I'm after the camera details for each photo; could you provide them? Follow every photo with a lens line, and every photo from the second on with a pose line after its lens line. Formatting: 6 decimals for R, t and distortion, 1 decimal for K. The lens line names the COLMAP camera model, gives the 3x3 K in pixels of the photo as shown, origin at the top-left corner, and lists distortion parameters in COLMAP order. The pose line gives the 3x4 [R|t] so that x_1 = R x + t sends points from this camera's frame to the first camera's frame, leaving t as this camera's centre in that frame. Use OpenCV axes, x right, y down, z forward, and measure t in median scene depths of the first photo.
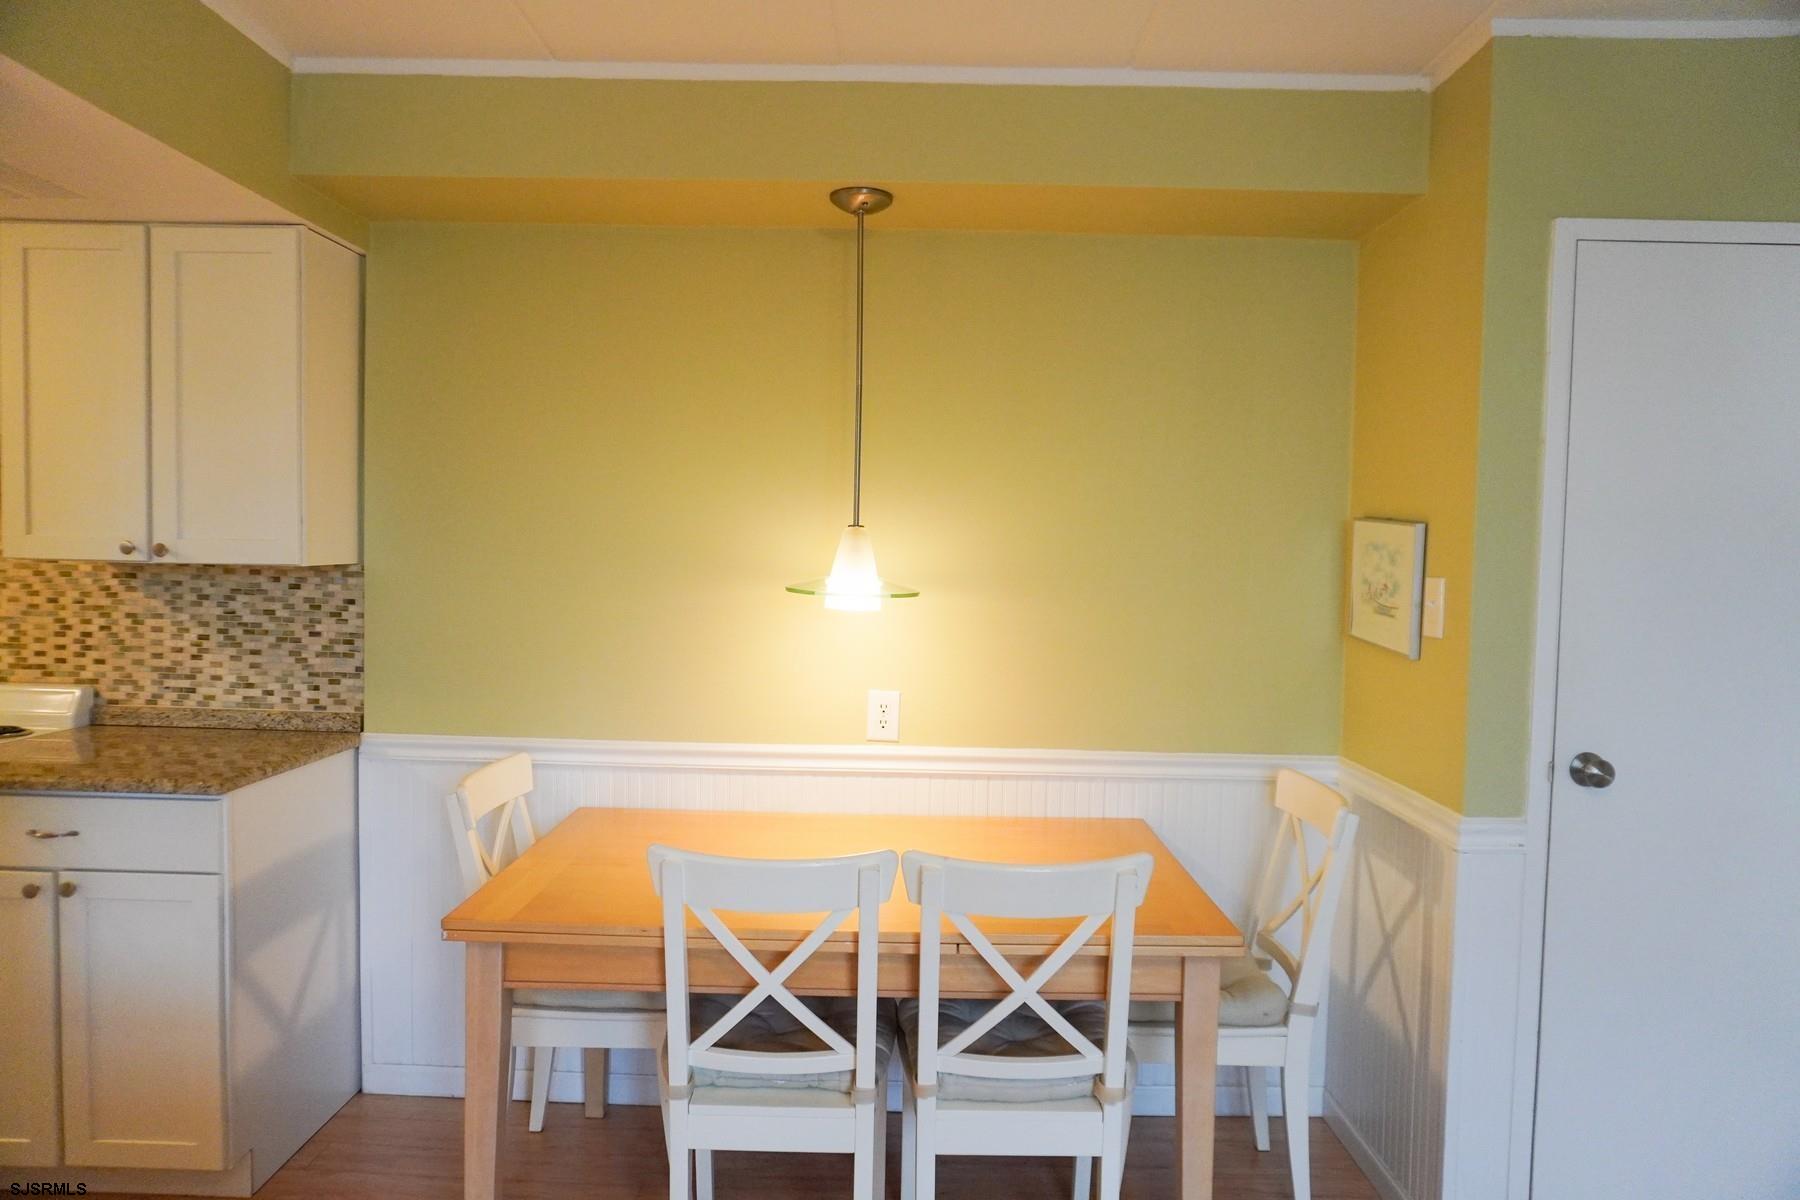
lens RADIAL K [[1204.8, 0, 908.7], [0, 1204.8, 597.5], [0, 0, 1]] dist [-0.051718, 0.043706]
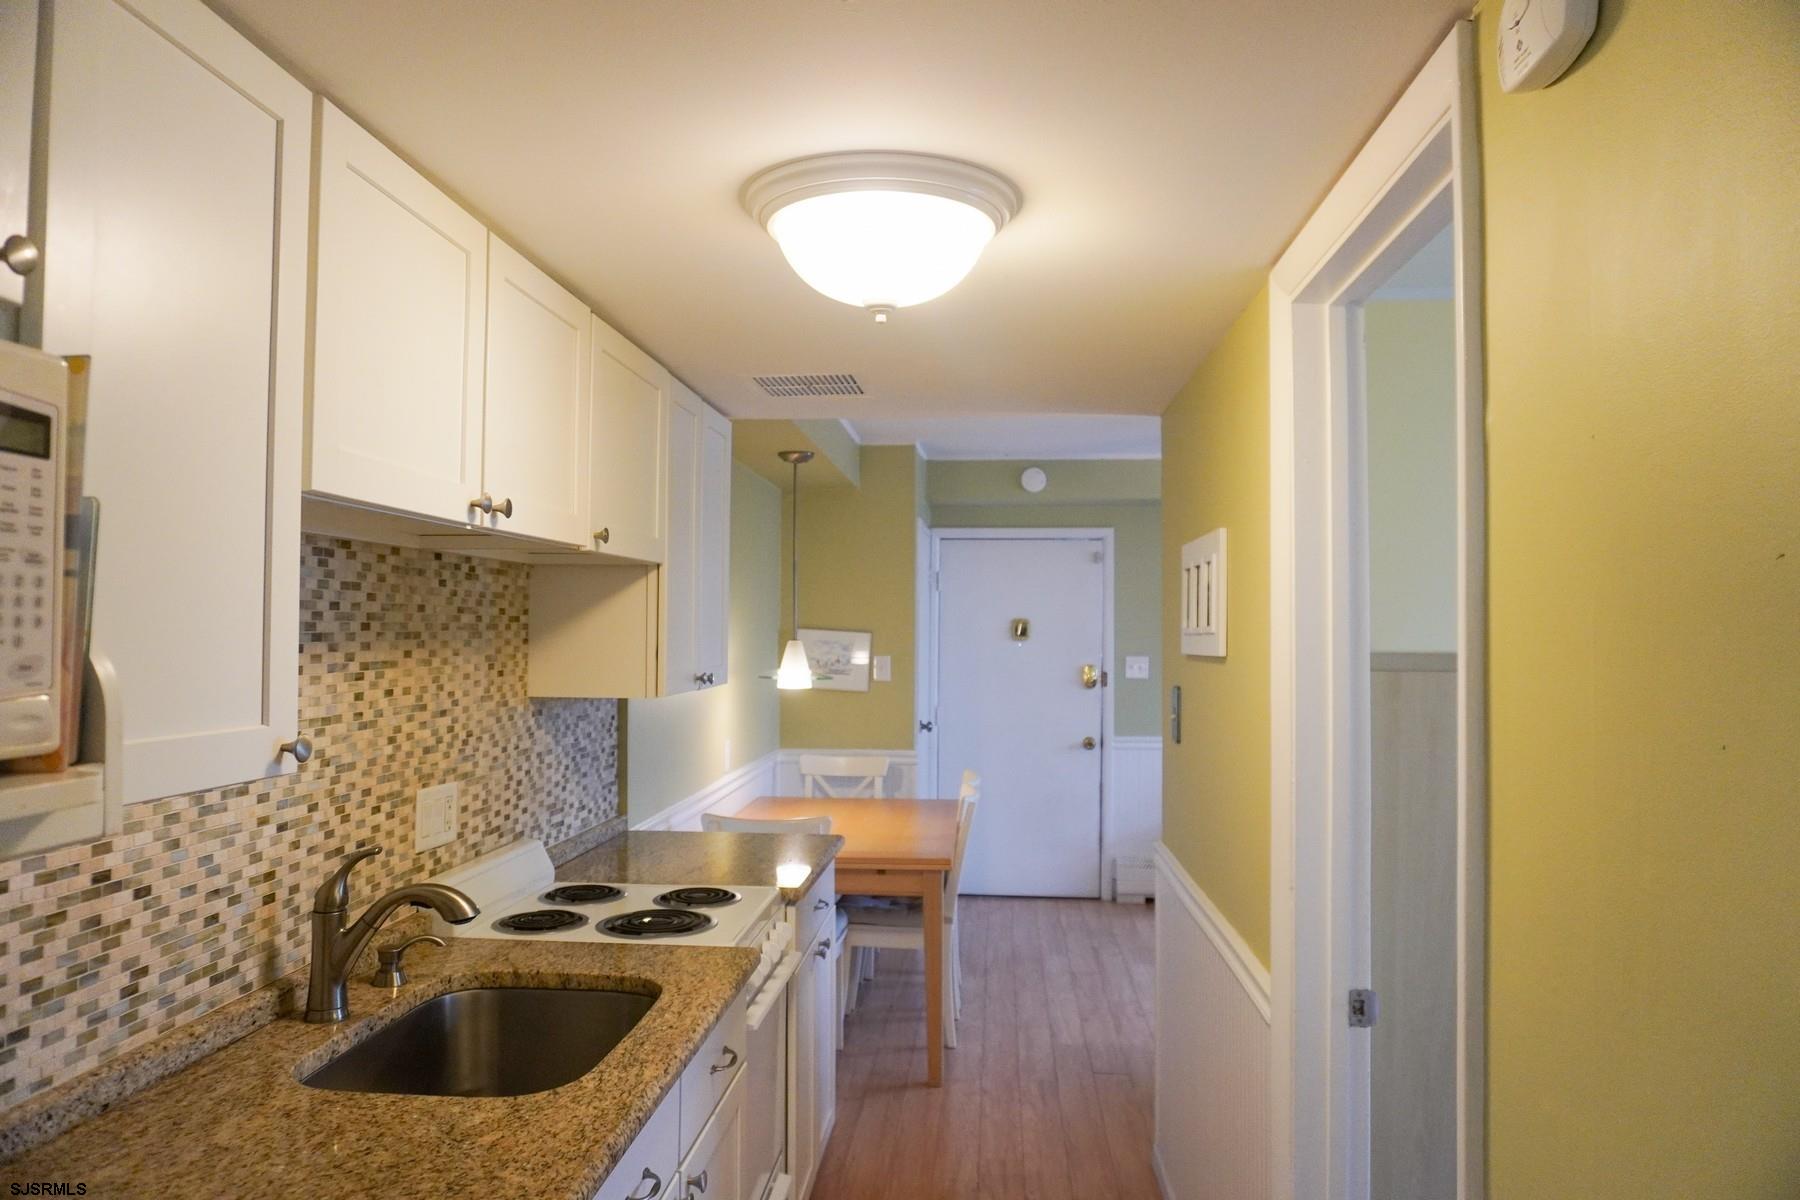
lens RADIAL K [[1204.8, 0, 908.7], [0, 1204.8, 597.5], [0, 0, 1]] dist [-0.051718, 0.043706]
pose [[0.047728, 0.003666, 0.998854, -1.590513], [0.042870, 0.999064, -0.005716, -0.091666], [-0.997940, 0.043093, 0.047526, 0.657635]]
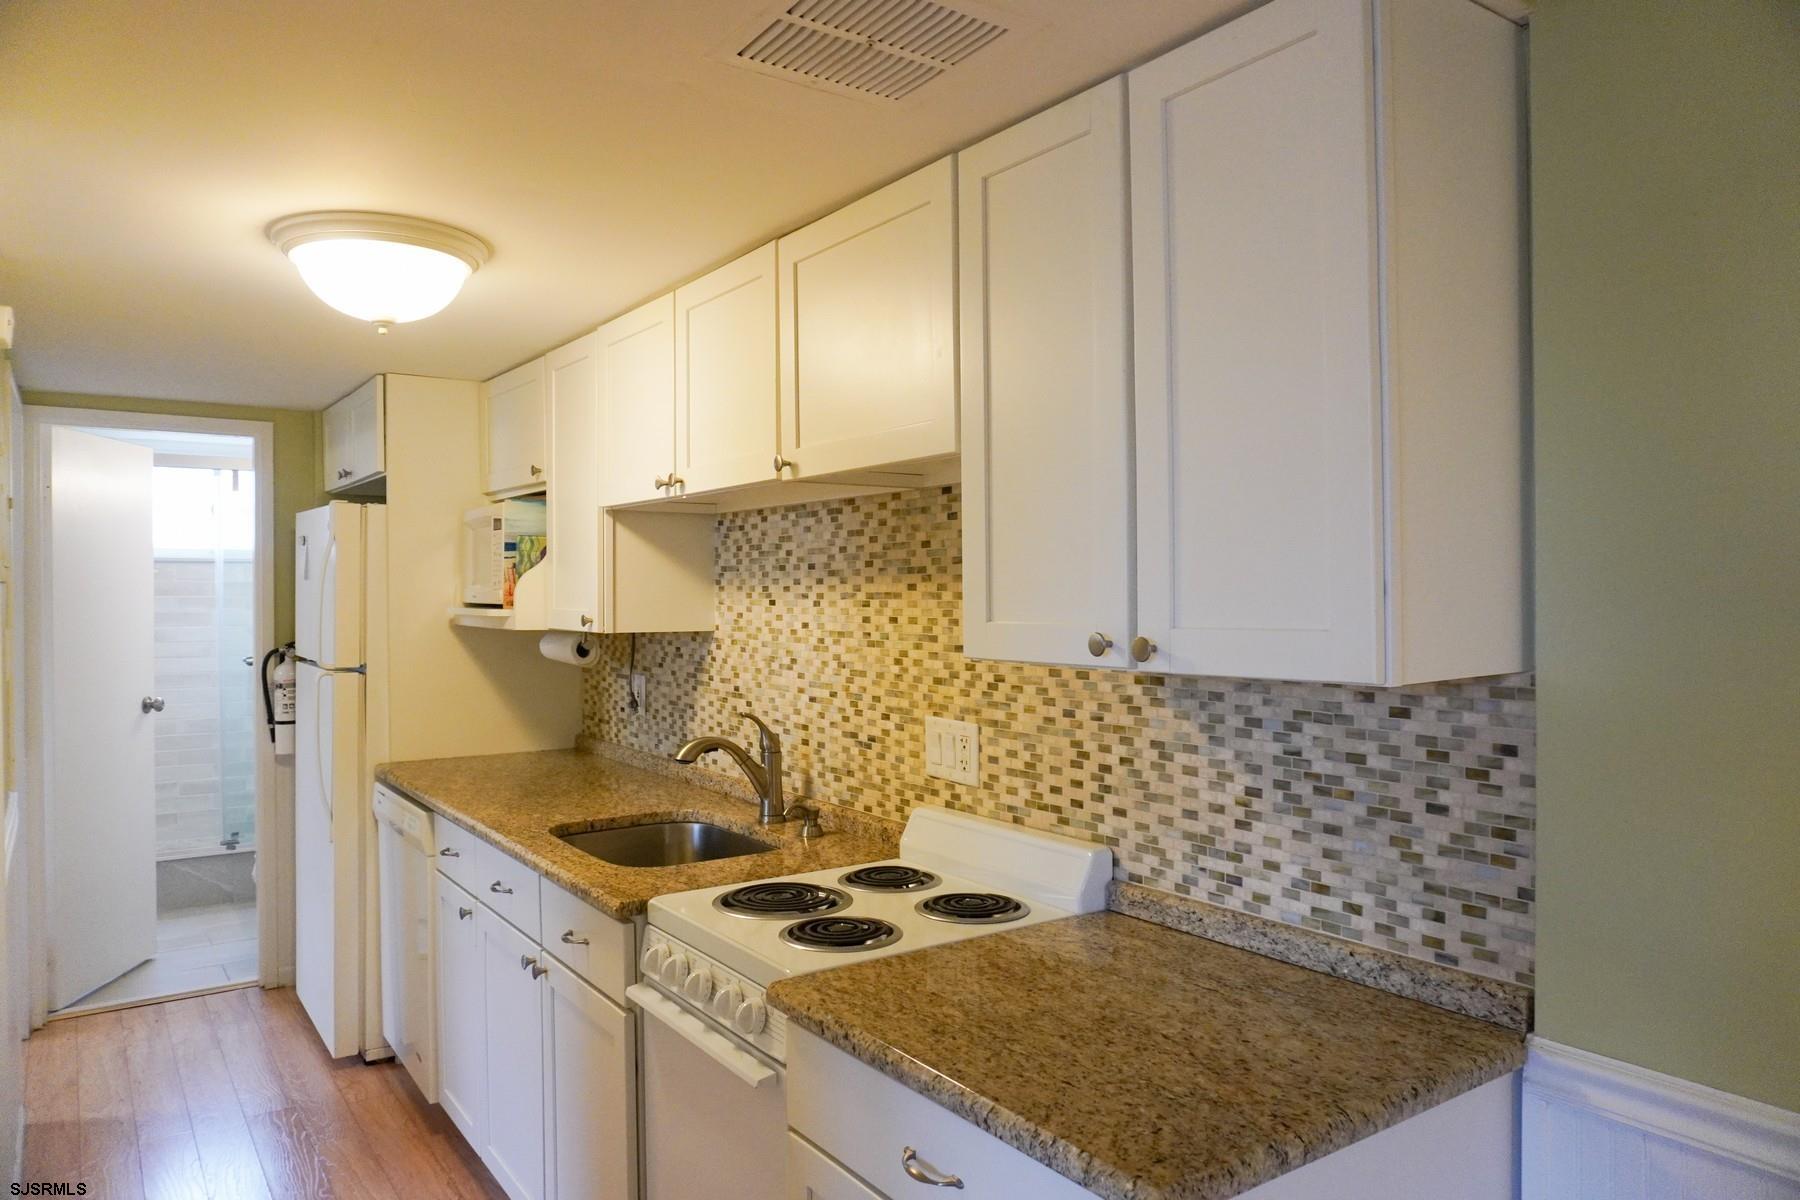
lens RADIAL K [[1204.8, 0, 908.7], [0, 1204.8, 597.5], [0, 0, 1]] dist [-0.051718, 0.043706]
pose [[0.598086, -0.022074, -0.801128, -0.224516], [-0.018756, 0.998961, -0.041528, -0.033615], [0.801213, 0.039863, 0.597051, 0.514598]]
